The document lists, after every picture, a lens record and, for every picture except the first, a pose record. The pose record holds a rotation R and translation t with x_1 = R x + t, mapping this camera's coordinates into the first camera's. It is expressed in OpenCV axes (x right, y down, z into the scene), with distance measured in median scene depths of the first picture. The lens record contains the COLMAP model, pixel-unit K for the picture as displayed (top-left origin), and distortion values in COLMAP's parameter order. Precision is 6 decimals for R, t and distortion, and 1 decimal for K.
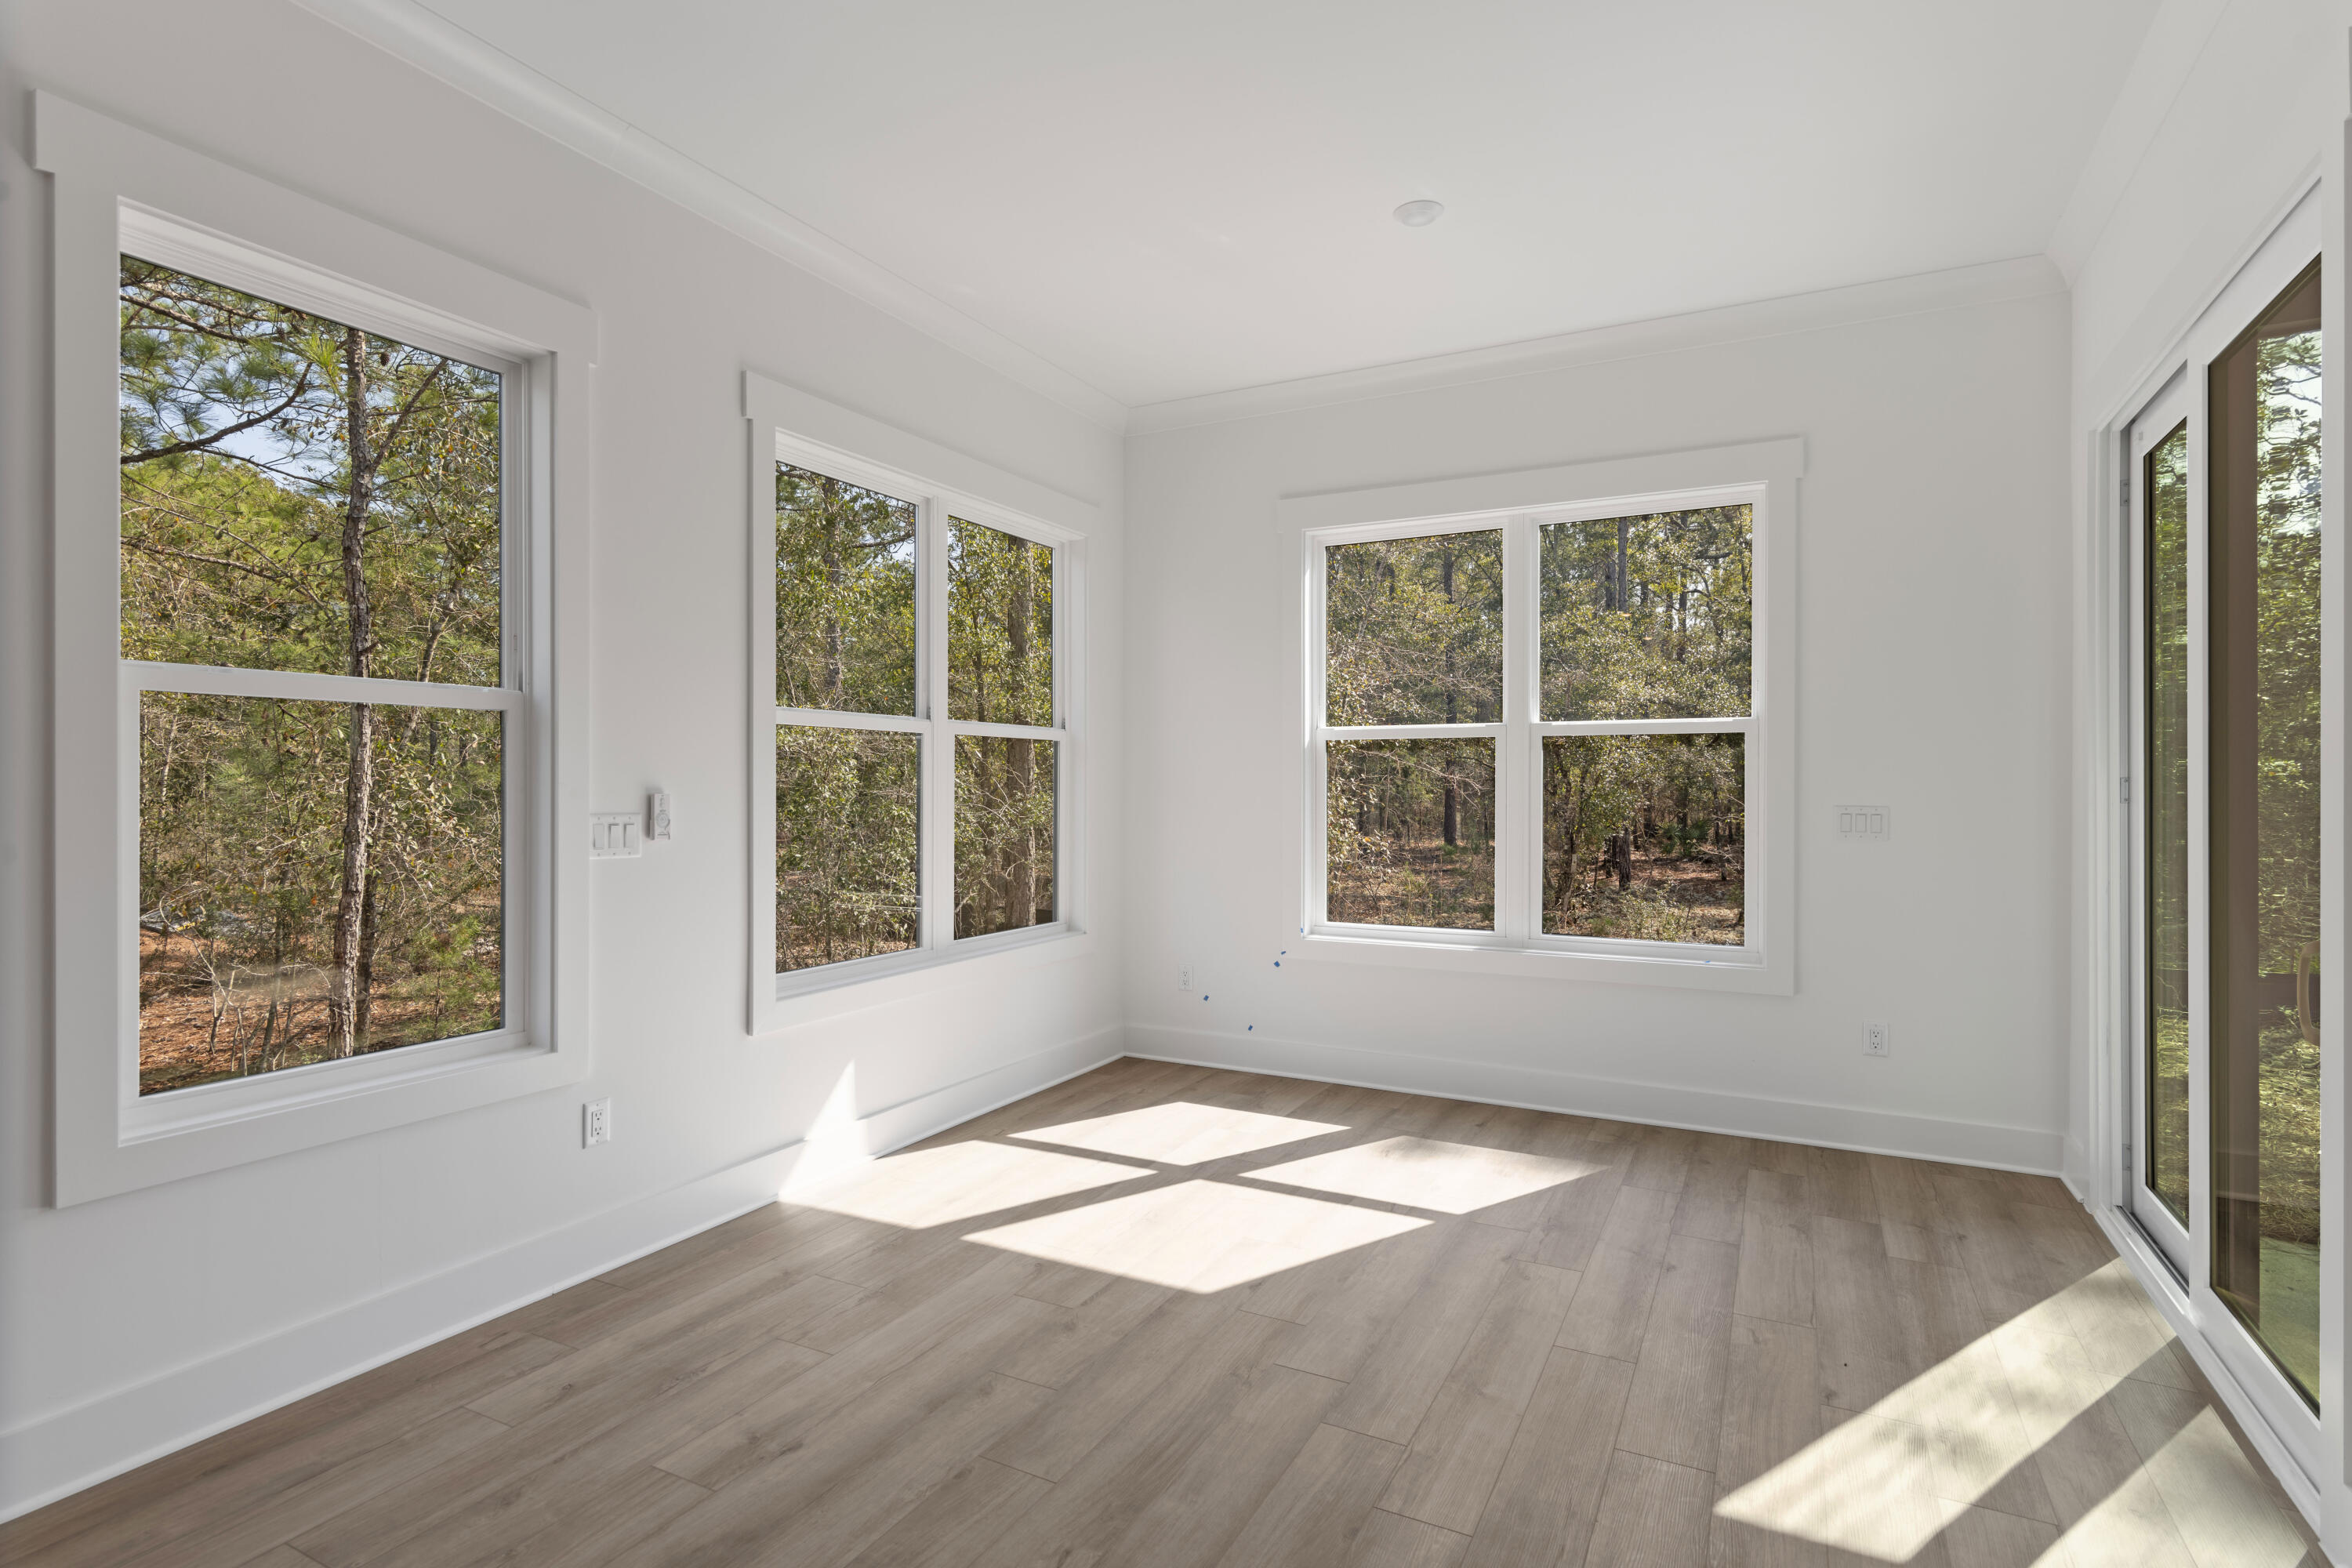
lens RADIAL K [[1159.8, 0, 1180.7], [0, 1159.8, 782.8], [0, 0, 1]] dist [0.003851, -0.000073]
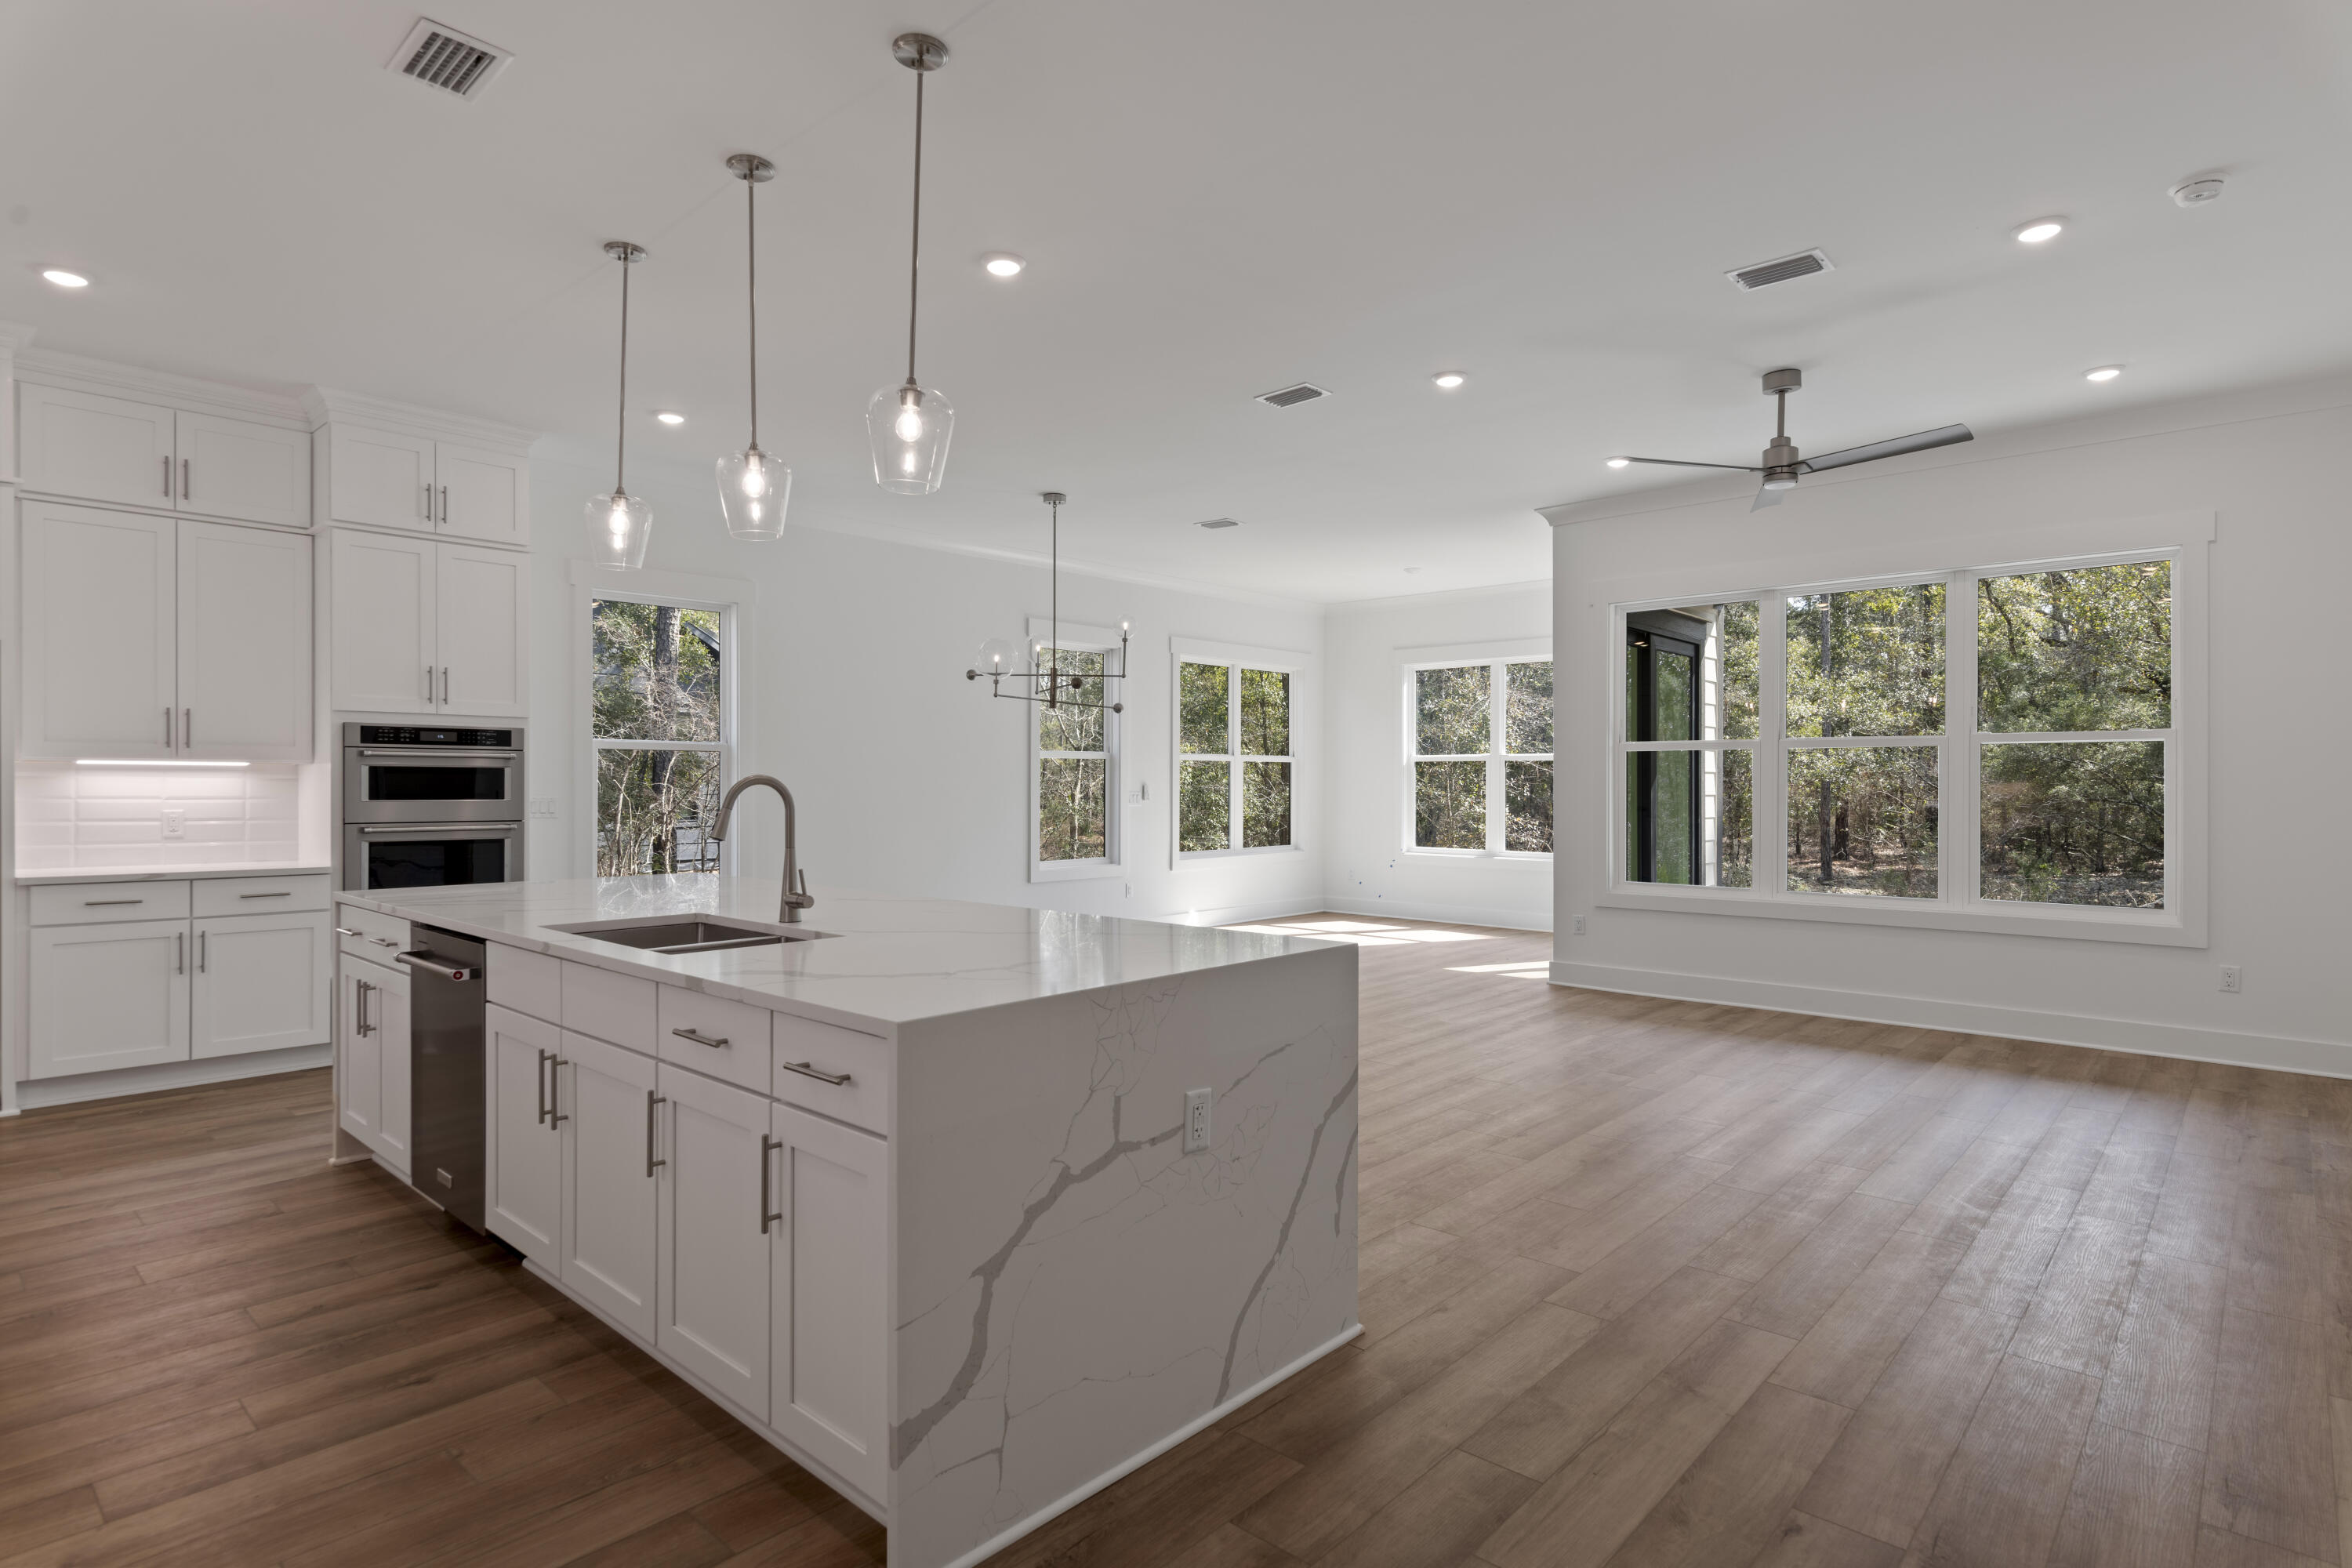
lens RADIAL K [[1224.3, 0, 1187.9], [0, 1224.3, 774.0], [0, 0, 1]] dist [0.010456, 0.000044]
pose [[0.969526, -0.000800, -0.244987, 0.295105], [-0.000599, 0.999984, -0.005634, -0.000801], [0.244987, 0.005609, 0.969510, -1.396848]]
